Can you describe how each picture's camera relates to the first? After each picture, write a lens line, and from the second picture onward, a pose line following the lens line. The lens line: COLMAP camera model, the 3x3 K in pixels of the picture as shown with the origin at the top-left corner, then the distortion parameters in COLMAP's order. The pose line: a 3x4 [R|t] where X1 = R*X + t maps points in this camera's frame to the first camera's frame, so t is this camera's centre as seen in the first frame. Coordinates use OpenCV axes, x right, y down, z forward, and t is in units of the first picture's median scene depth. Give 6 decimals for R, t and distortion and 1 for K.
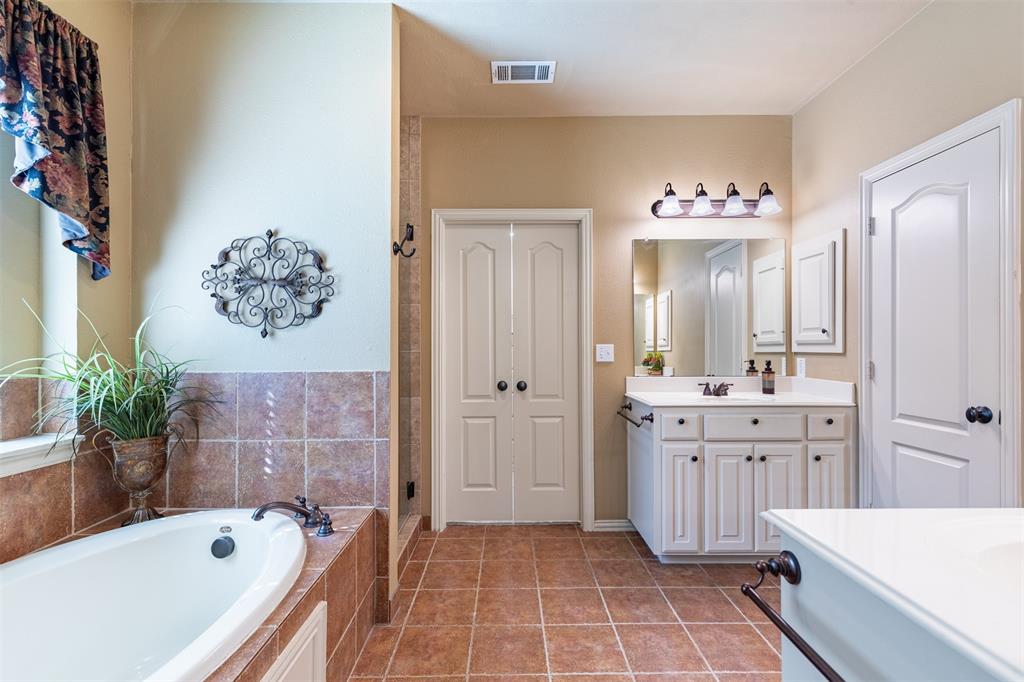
lens RADIAL K [[461.6, 0, 511.4], [0, 461.6, 344.8], [0, 0, 1]] dist [0.013734, -0.000027]
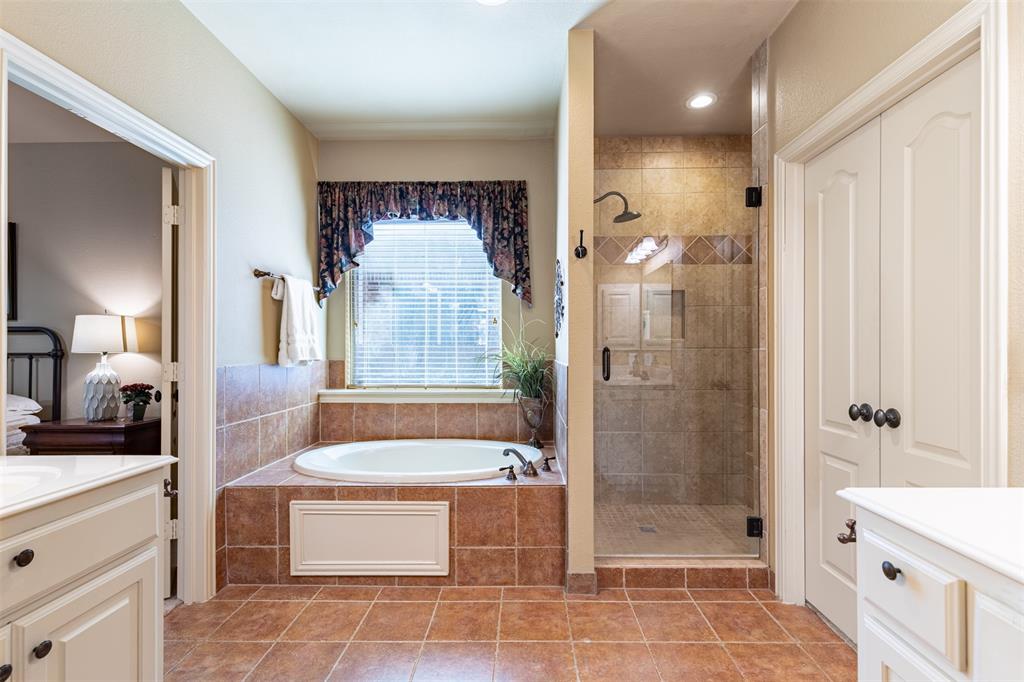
lens RADIAL K [[461.6, 0, 513.8], [0, 461.6, 344.6], [0, 0, 1]] dist [0.013734, -0.000027]
pose [[-0.021715, 0.001480, -0.999763, 0.662502], [0.012093, 0.999926, 0.001217, 0.000593], [0.999691, -0.012064, -0.021732, 0.701493]]
